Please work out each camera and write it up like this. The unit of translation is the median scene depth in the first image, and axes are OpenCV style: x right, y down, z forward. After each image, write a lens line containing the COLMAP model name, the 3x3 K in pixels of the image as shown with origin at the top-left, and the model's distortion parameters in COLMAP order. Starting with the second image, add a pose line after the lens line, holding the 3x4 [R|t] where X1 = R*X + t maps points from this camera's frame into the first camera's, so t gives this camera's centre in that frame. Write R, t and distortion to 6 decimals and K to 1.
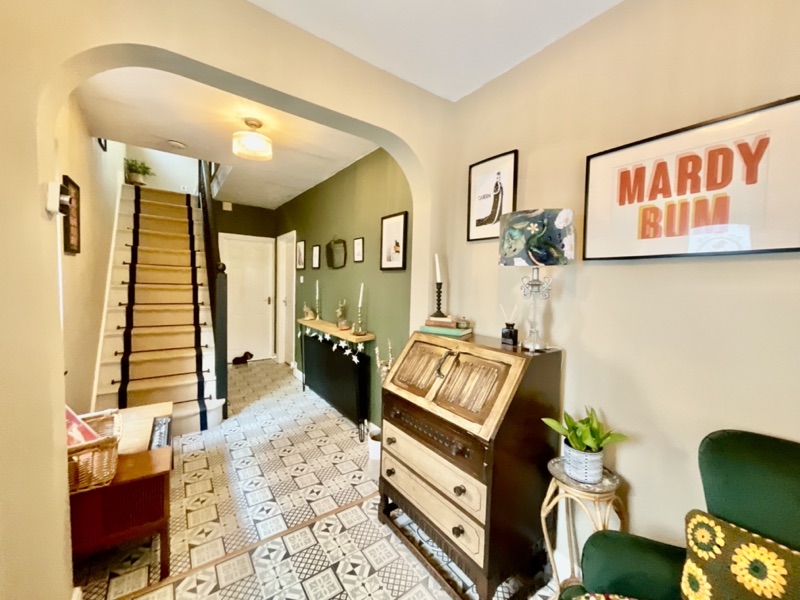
lens RADIAL K [[317.0, 0, 401.3], [0, 317.0, 310.2], [0, 0, 1]] dist [-0.021499, 0.000176]
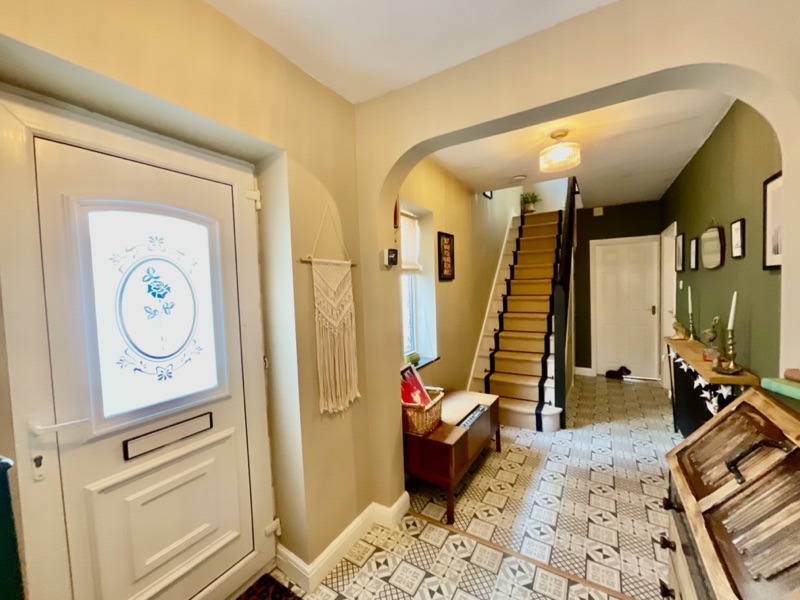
lens RADIAL K [[323.8, 0, 400.4], [0, 323.8, 300.7], [0, 0, 1]] dist [-0.018777, 0.014833]
pose [[0.363566, -0.002221, -0.931566, 0.243970], [-0.033064, 0.999336, -0.015286, -0.036804], [0.930982, 0.036358, 0.363251, 0.139885]]
